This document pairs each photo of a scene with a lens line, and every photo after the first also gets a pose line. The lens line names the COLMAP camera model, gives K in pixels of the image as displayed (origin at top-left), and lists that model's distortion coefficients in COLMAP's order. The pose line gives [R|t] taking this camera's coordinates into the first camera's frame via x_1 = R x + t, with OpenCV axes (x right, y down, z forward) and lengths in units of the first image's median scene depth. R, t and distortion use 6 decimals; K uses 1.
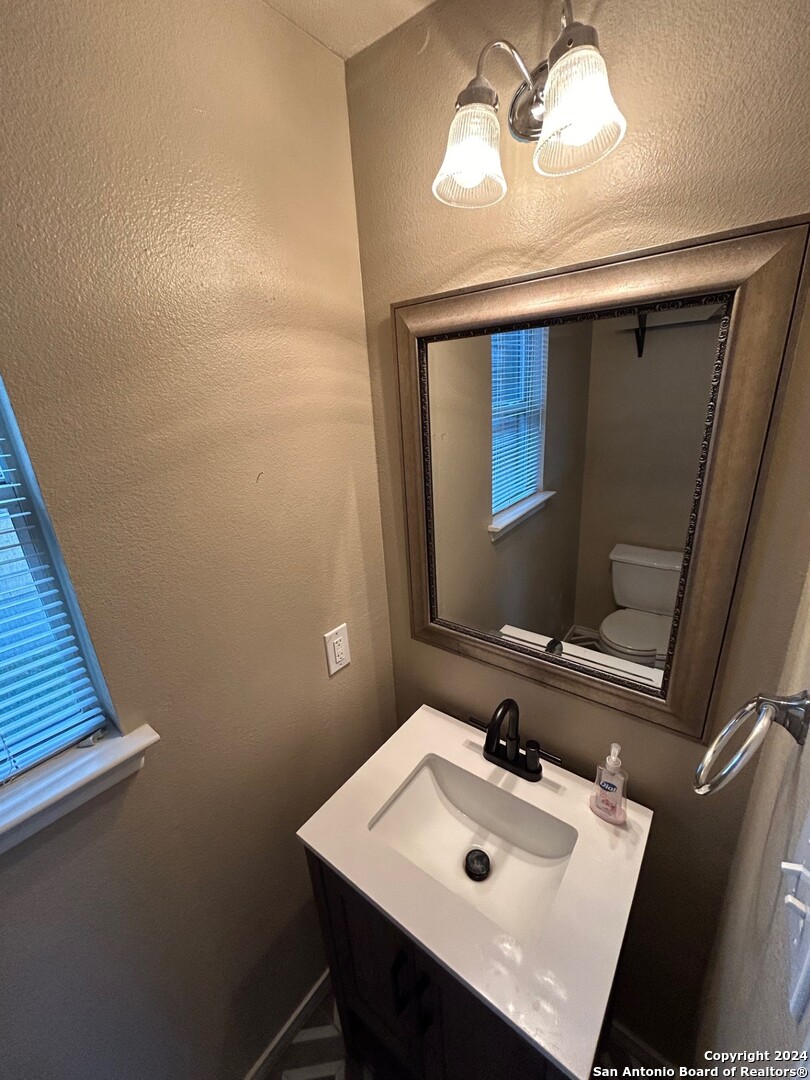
lens RADIAL K [[440.4, 0, 409.6], [0, 440.4, 538.9], [0, 0, 1]] dist [0.002789, 0.000090]
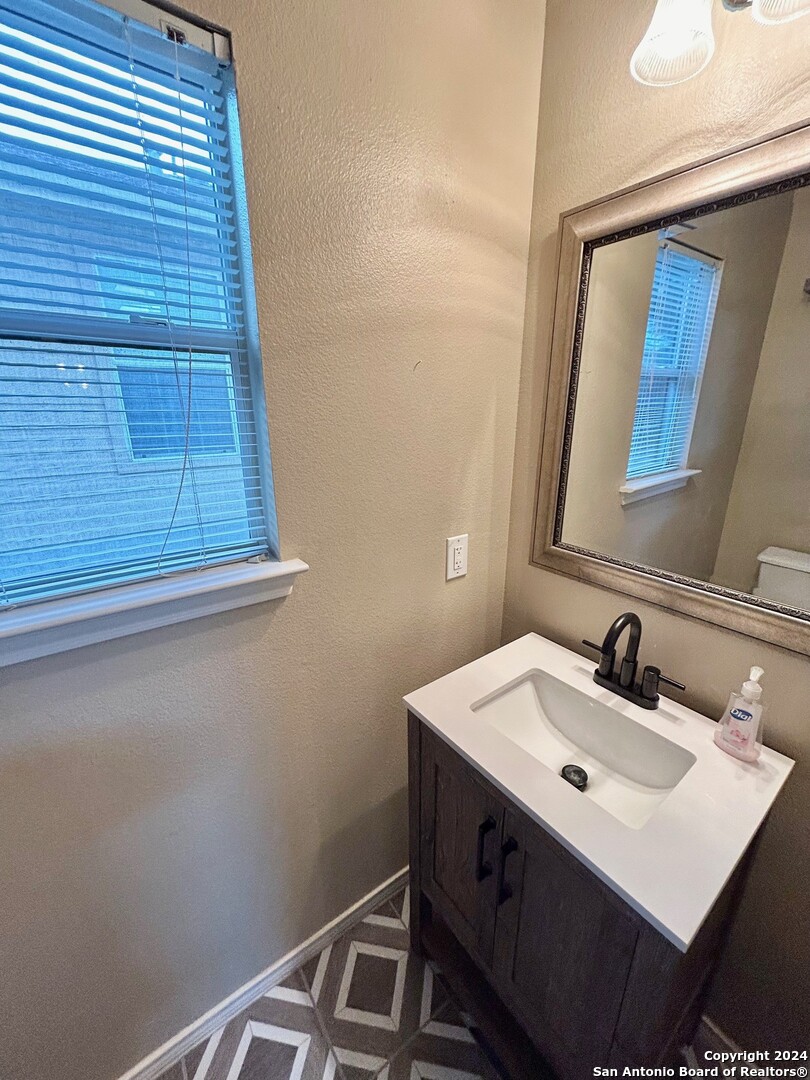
lens RADIAL K [[440.4, 0, 406.1], [0, 440.4, 541.3], [0, 0, 1]] dist [0.002789, 0.000090]
pose [[0.961492, 0.133832, -0.240045, -0.037060], [-0.138770, 0.990318, -0.003708, 0.259786], [0.237225, 0.036877, 0.970755, -0.050871]]
